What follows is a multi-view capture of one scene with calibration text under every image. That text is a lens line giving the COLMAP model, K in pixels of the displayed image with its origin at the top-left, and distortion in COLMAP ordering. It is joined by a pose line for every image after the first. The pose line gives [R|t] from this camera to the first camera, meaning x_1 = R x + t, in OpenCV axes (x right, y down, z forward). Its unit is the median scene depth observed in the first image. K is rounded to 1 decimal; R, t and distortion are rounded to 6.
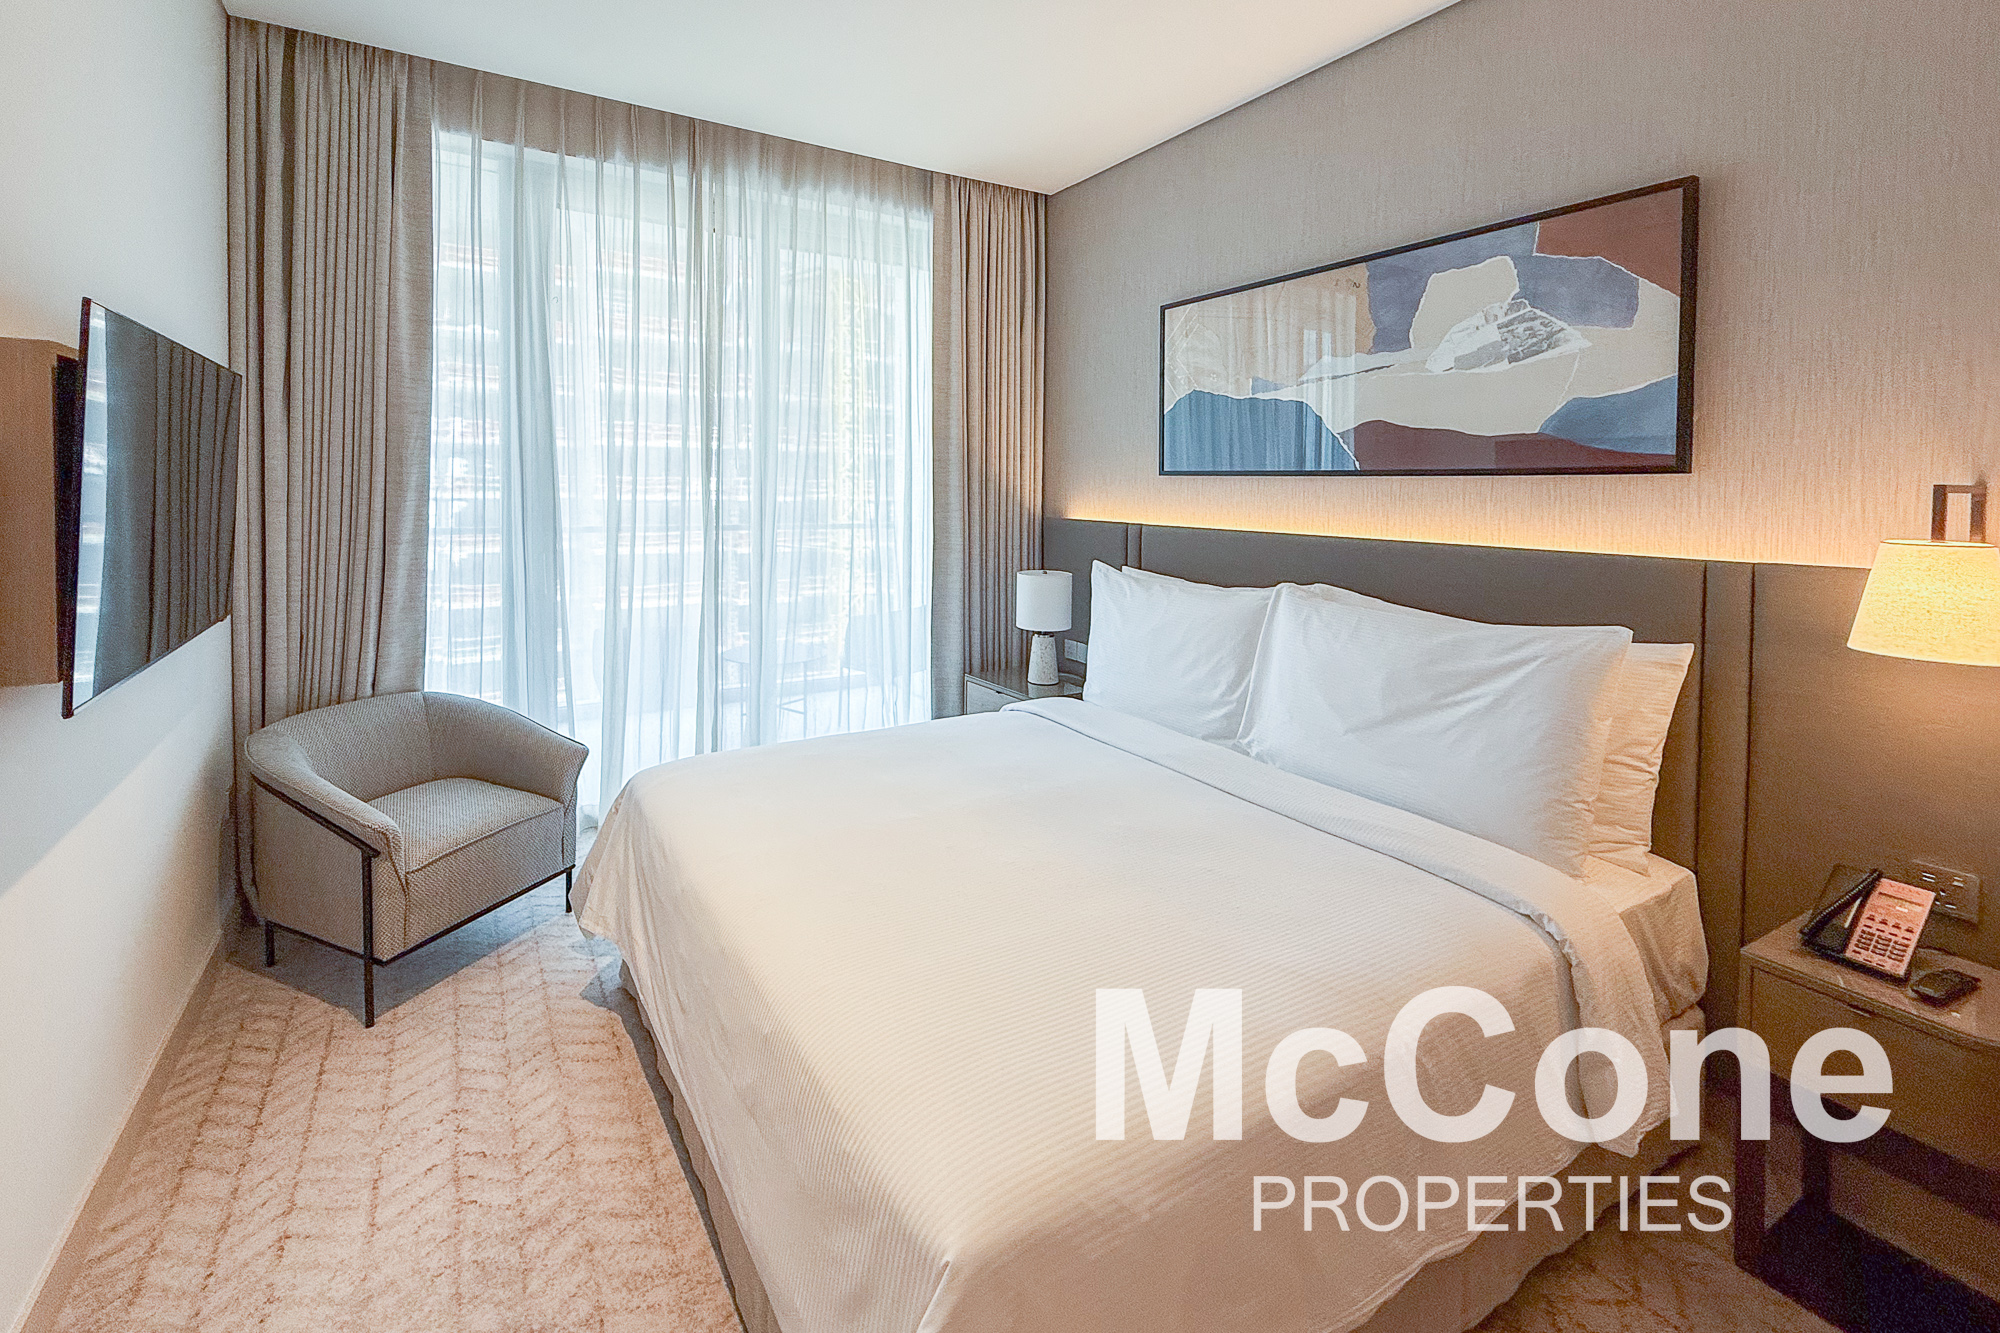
lens RADIAL K [[846.0, 0, 1009.4], [0, 846.0, 496.0], [0, 0, 1]] dist [0.004436, 0.000528]
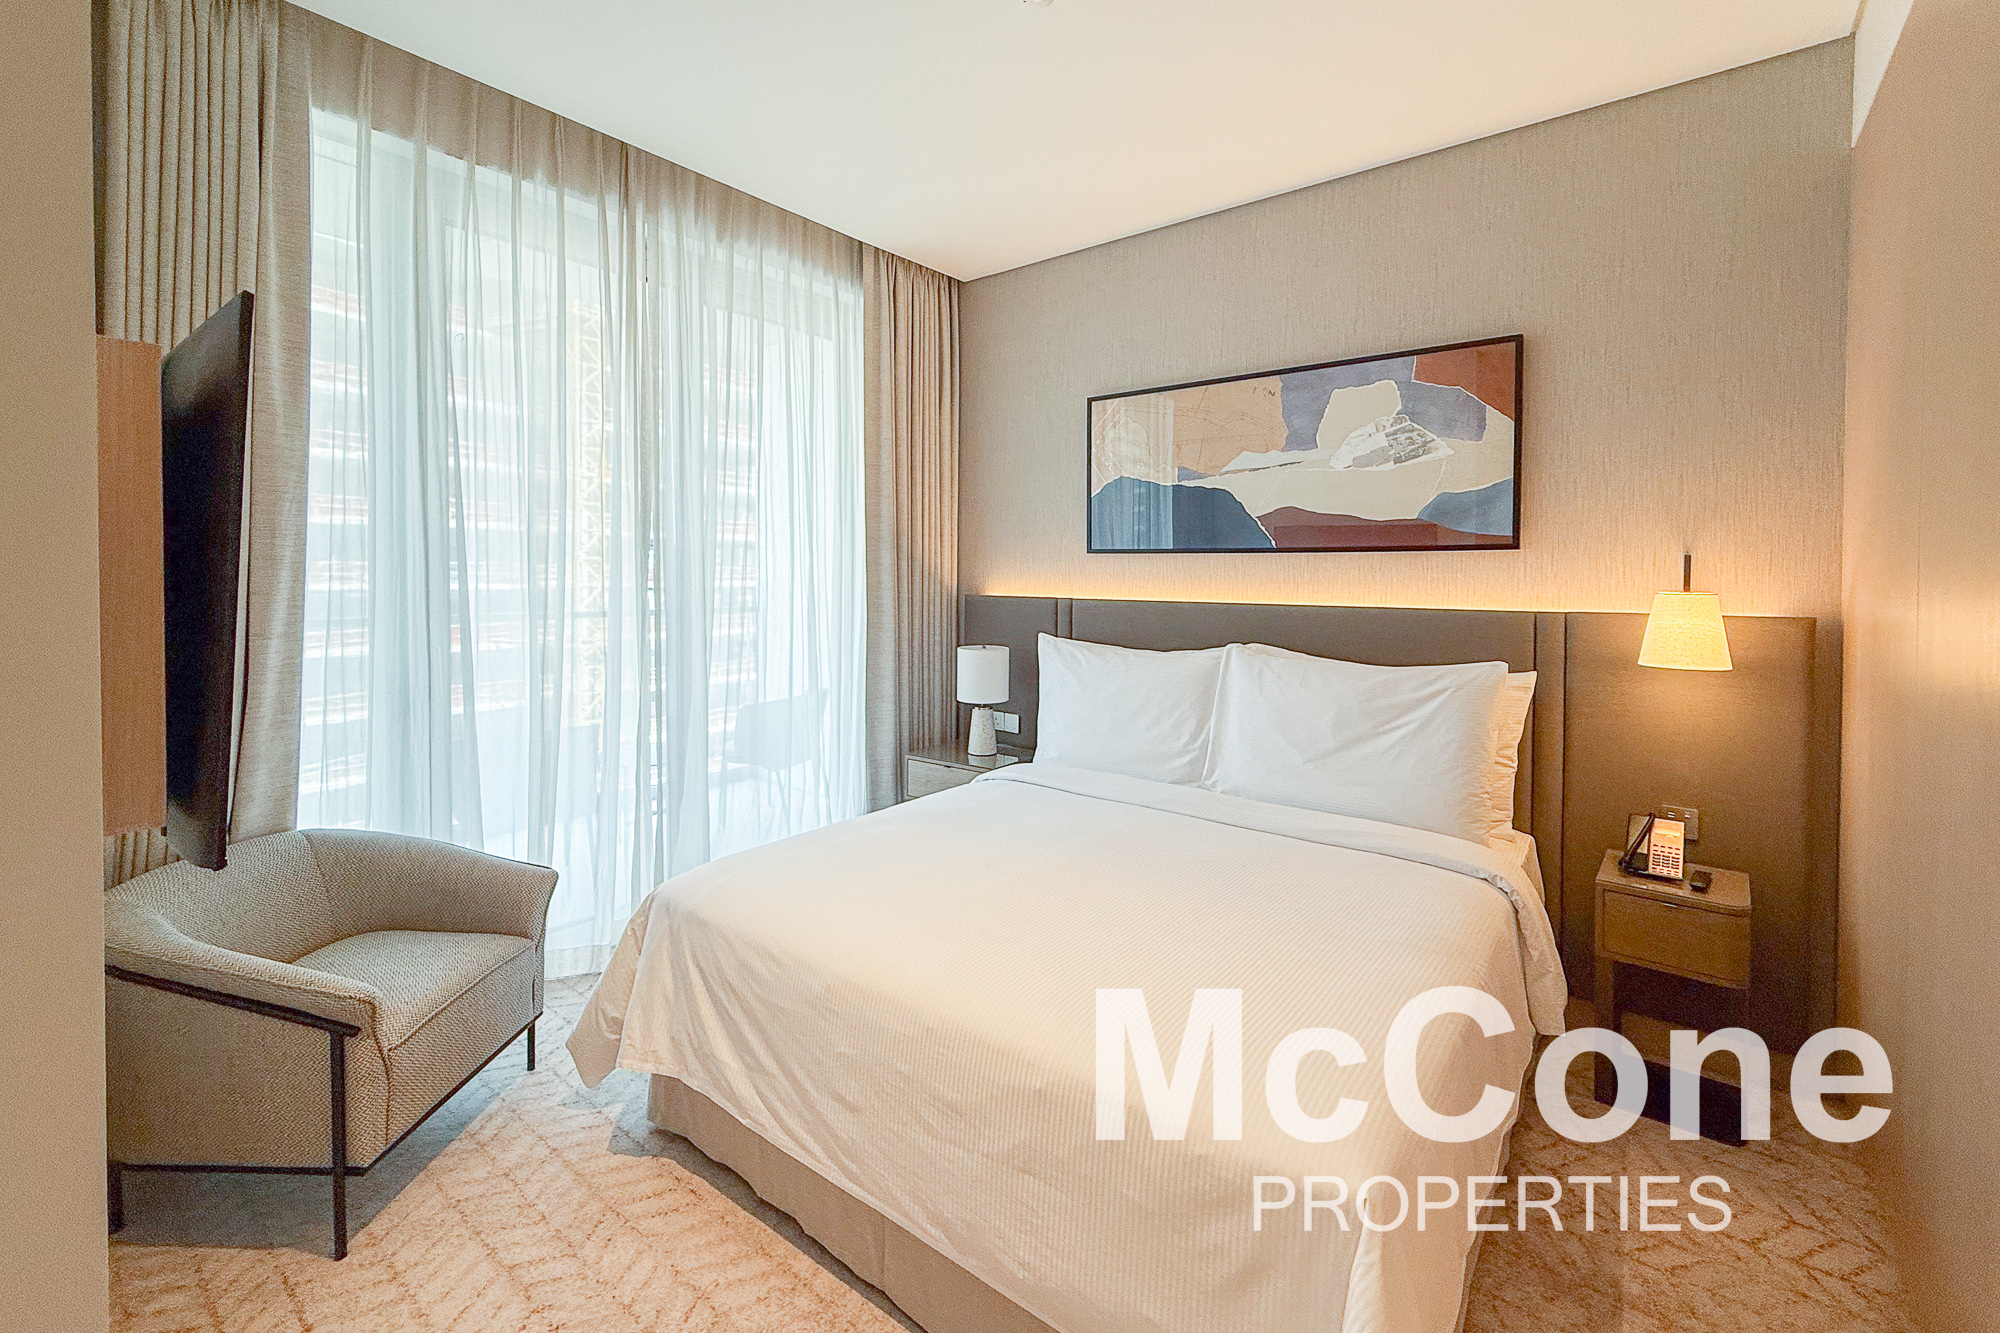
lens RADIAL K [[846.0, 0, 1027.5], [0, 846.0, 578.1], [0, 0, 1]] dist [0.004436, 0.000528]
pose [[0.921898, -0.009850, 0.387308, -0.390381], [0.011486, 0.999932, -0.001909, 0.011210], [-0.387263, 0.006208, 0.921948, 0.032356]]
